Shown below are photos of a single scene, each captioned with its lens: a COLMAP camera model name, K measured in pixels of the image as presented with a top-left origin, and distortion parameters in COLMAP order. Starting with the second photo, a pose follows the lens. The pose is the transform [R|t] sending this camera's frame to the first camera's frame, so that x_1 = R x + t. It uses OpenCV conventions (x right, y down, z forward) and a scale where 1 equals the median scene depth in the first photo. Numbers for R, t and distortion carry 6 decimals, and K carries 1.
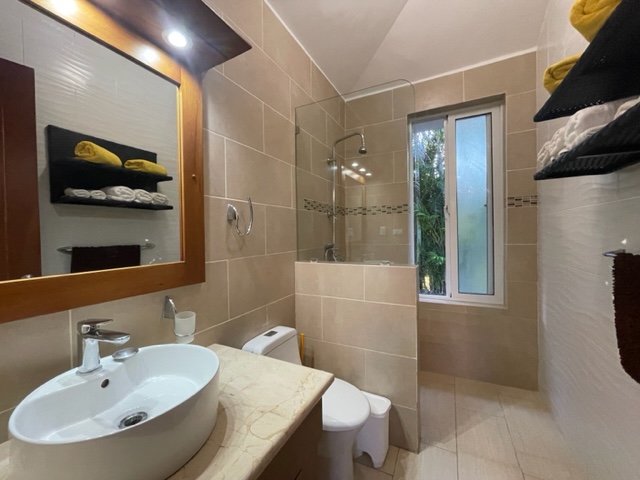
lens RADIAL K [[256.4, 0, 341.8], [0, 256.4, 236.5], [0, 0, 1]] dist [-0.000021, 0.000019]
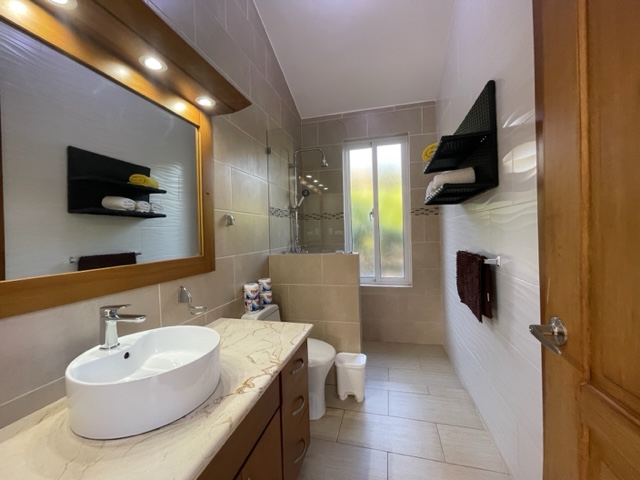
lens RADIAL K [[259.1, 0, 318.0], [0, 259.1, 239.0], [0, 0, 1]] dist [-0.001592, 0.000082]
pose [[0.990628, -0.010568, 0.136176, -0.152693], [0.010623, 0.999944, 0.000321, 0.010849], [-0.136171, 0.001128, 0.990685, -0.374514]]
